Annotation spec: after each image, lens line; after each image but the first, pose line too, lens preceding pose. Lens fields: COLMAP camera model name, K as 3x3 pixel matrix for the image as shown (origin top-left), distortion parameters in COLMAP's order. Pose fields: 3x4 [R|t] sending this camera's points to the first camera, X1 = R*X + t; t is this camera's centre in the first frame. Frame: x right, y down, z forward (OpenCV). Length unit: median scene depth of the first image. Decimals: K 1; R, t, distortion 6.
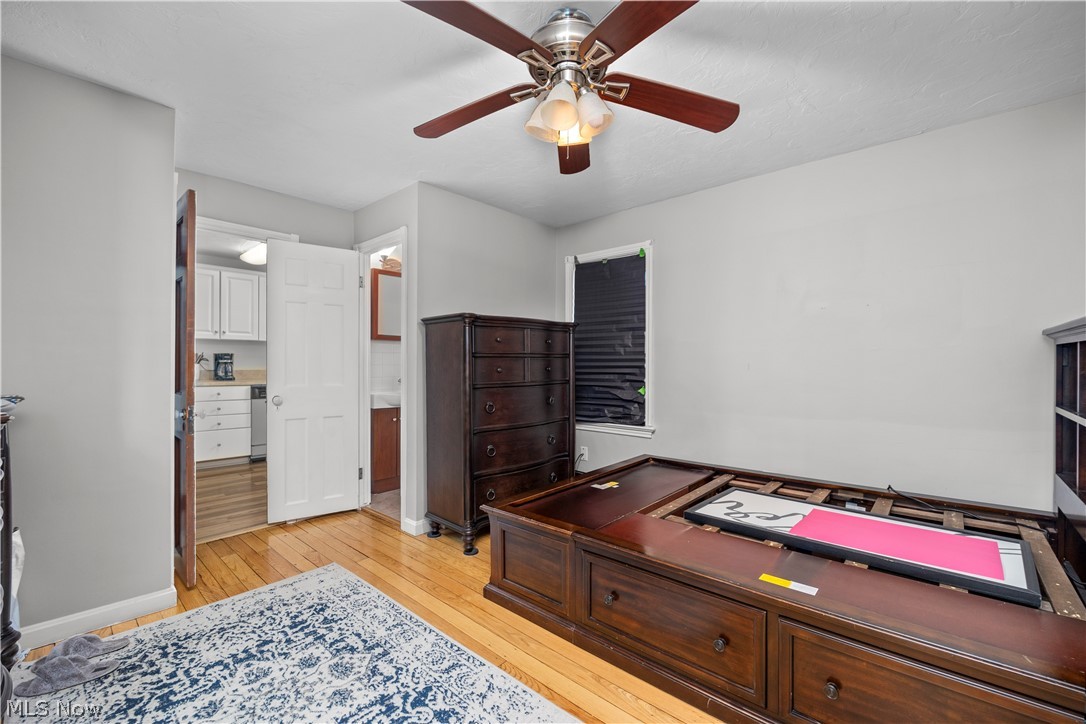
lens RADIAL K [[449.2, 0, 543.0], [0, 449.2, 362.0], [0, 0, 1]] dist [-0.000853, -0.000015]
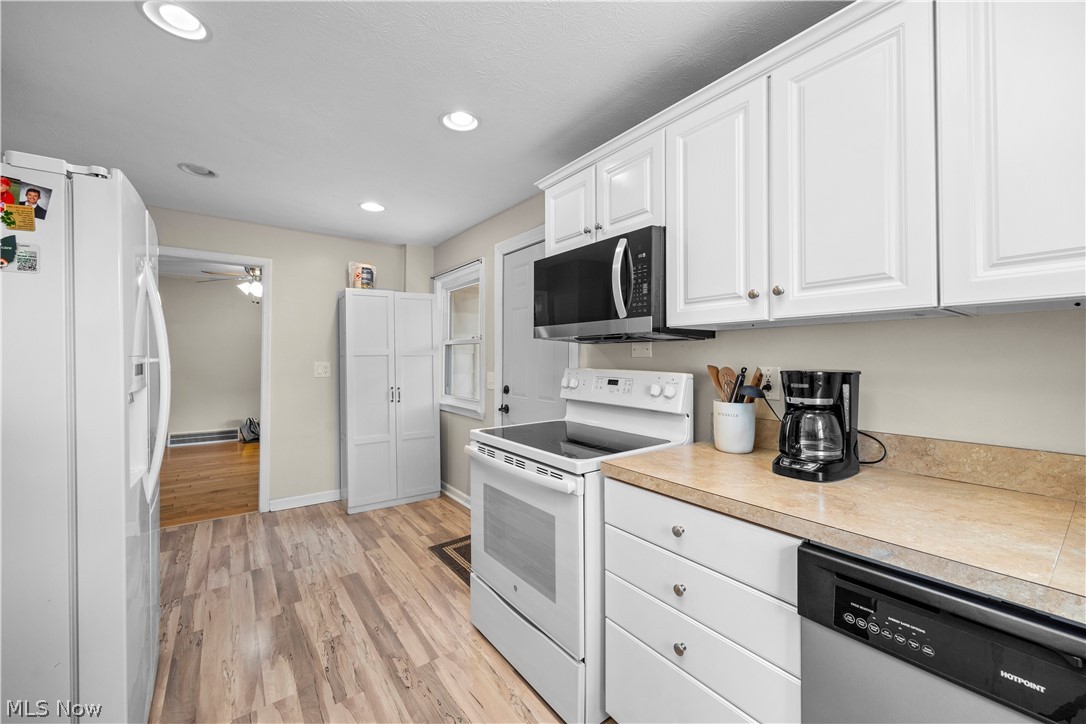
lens RADIAL K [[426.1, 0, 543.7], [0, 426.1, 356.6], [0, 0, 1]] dist [0.001972, 0.000141]
pose [[-0.193305, 0.000777, -0.981138, -0.438835], [-0.002946, 0.999995, 0.001373, -0.028183], [0.981134, 0.003155, -0.193301, 0.913681]]
